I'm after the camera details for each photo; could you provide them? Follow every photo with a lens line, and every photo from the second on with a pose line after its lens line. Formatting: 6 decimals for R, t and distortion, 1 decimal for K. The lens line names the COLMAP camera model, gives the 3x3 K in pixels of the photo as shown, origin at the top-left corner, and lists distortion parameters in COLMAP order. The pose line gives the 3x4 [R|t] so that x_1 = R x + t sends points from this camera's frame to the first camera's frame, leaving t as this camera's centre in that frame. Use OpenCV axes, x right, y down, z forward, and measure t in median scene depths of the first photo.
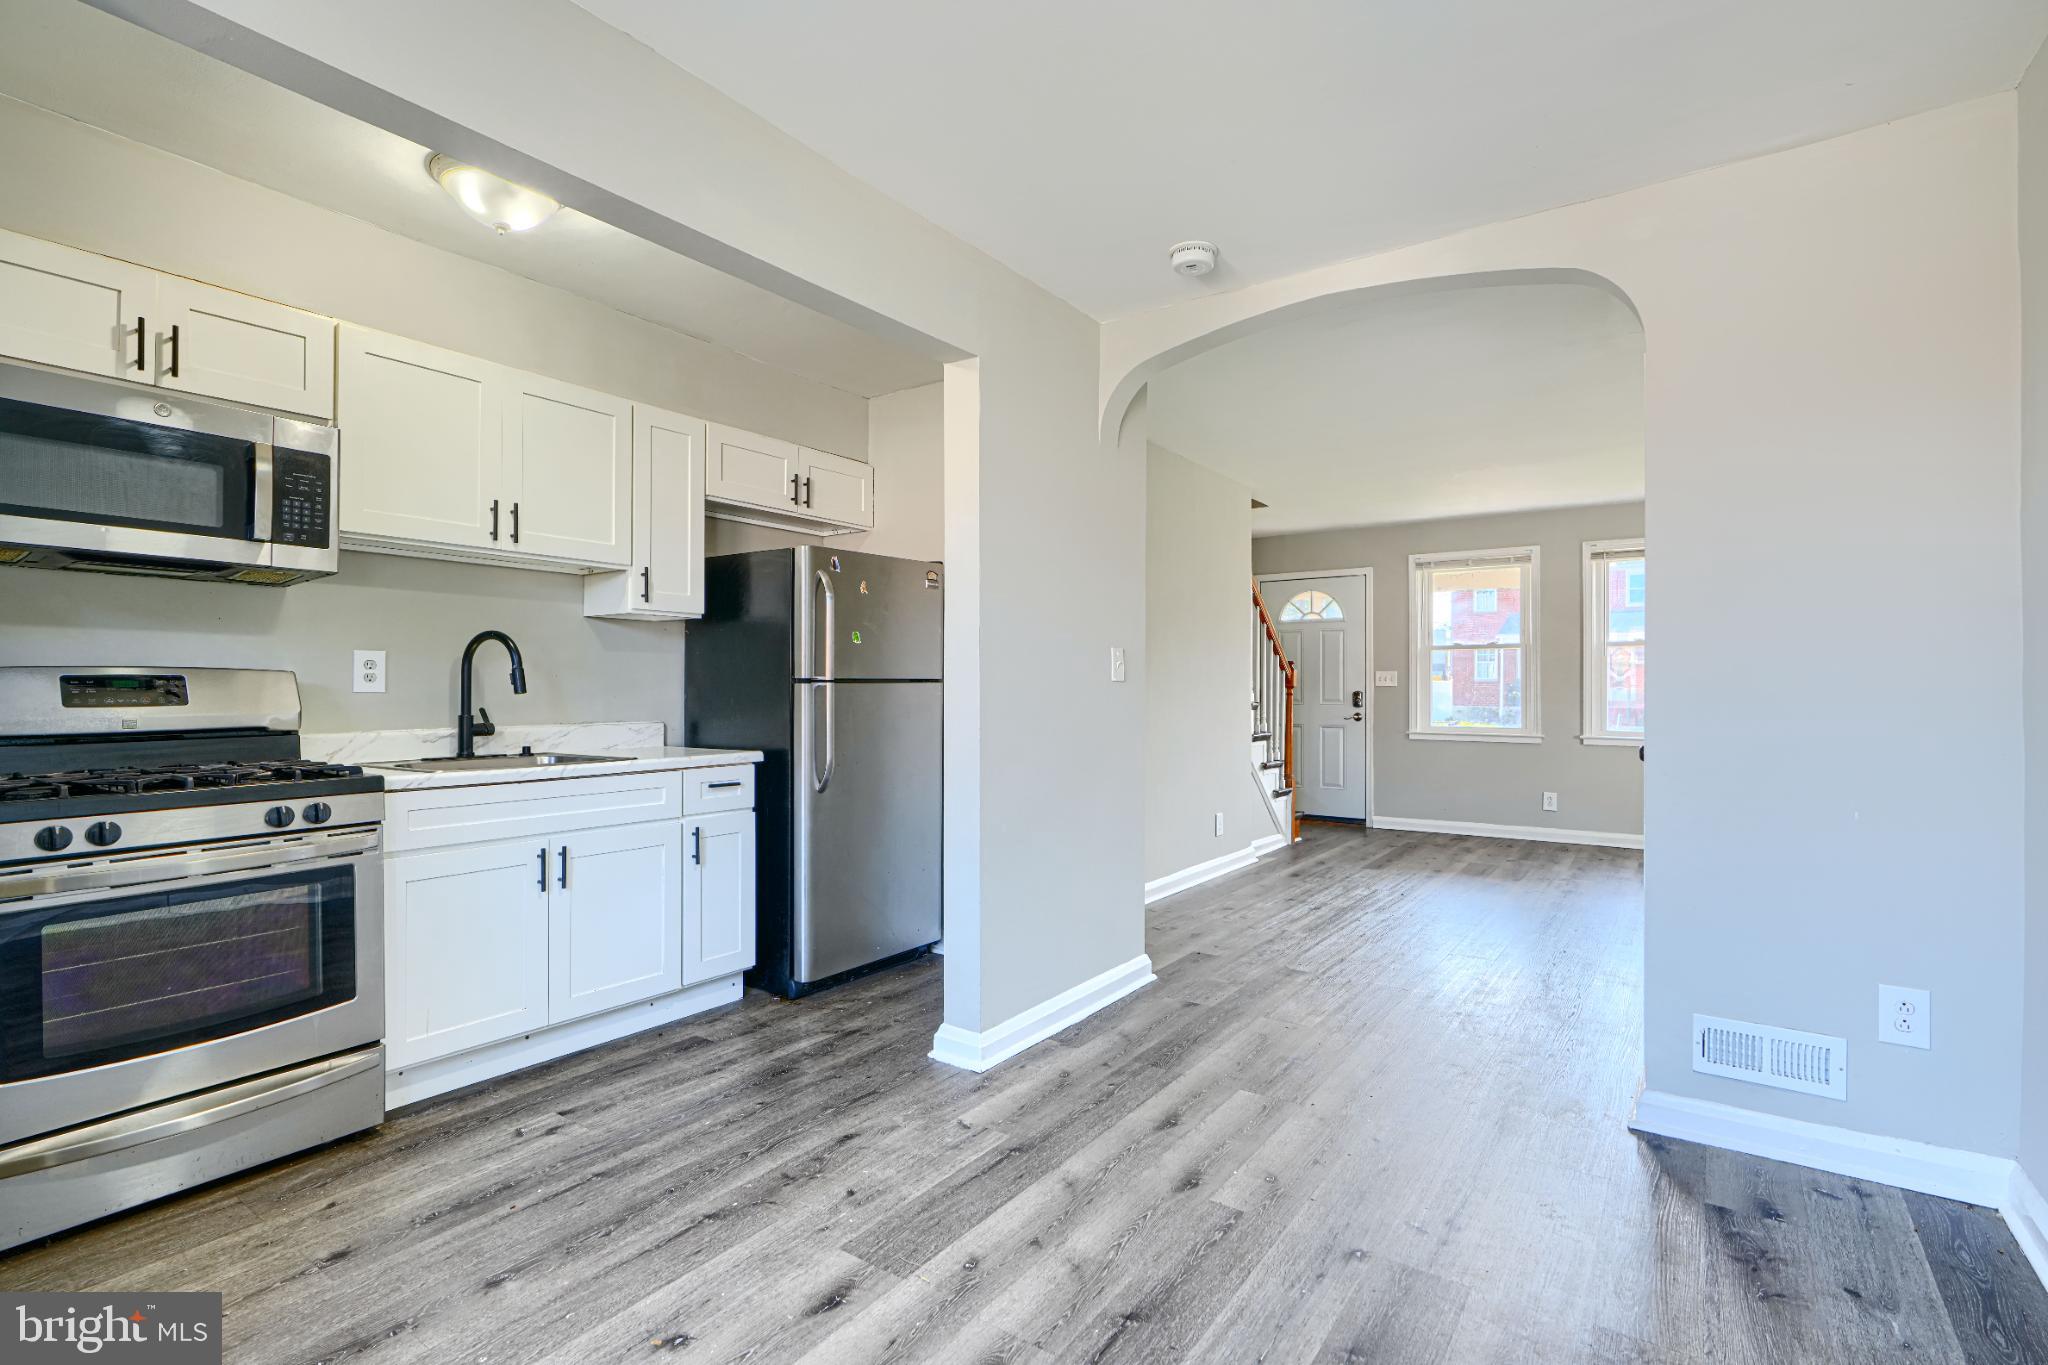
lens RADIAL K [[1012.6, 0, 1014.8], [0, 1012.6, 686.4], [0, 0, 1]] dist [0.016750, -0.000758]
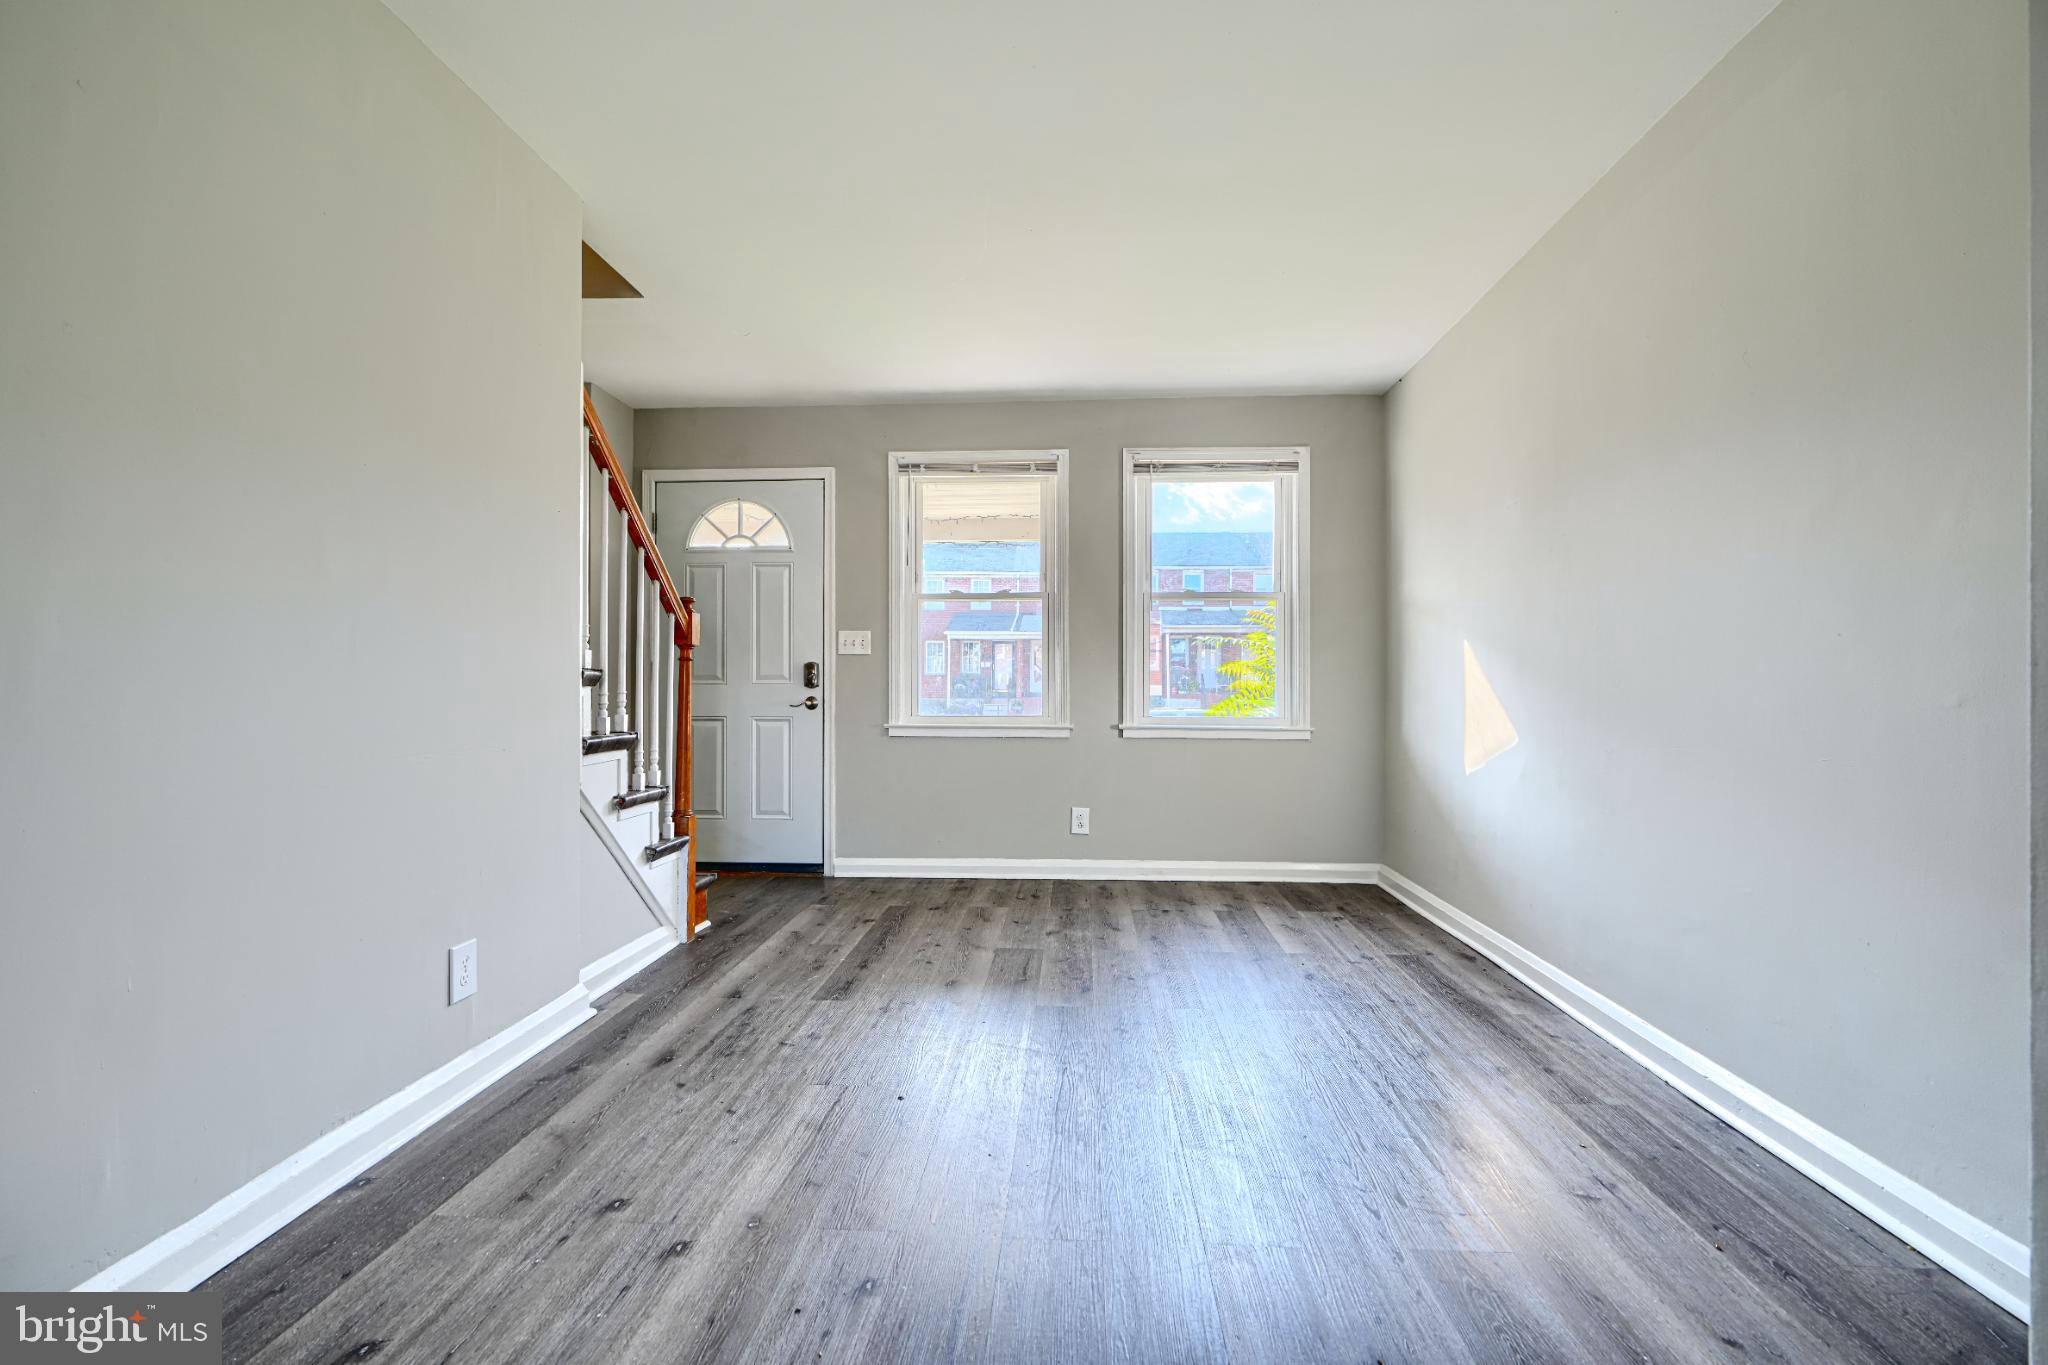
lens RADIAL K [[937.9, 0, 1036.4], [0, 937.9, 680.2], [0, 0, 1]] dist [0.004192, 0.000065]
pose [[0.851461, 0.001949, 0.524415, 0.182244], [0.000404, 0.999990, -0.004373, 0.022219], [-0.524418, 0.003935, 0.851452, 0.518541]]
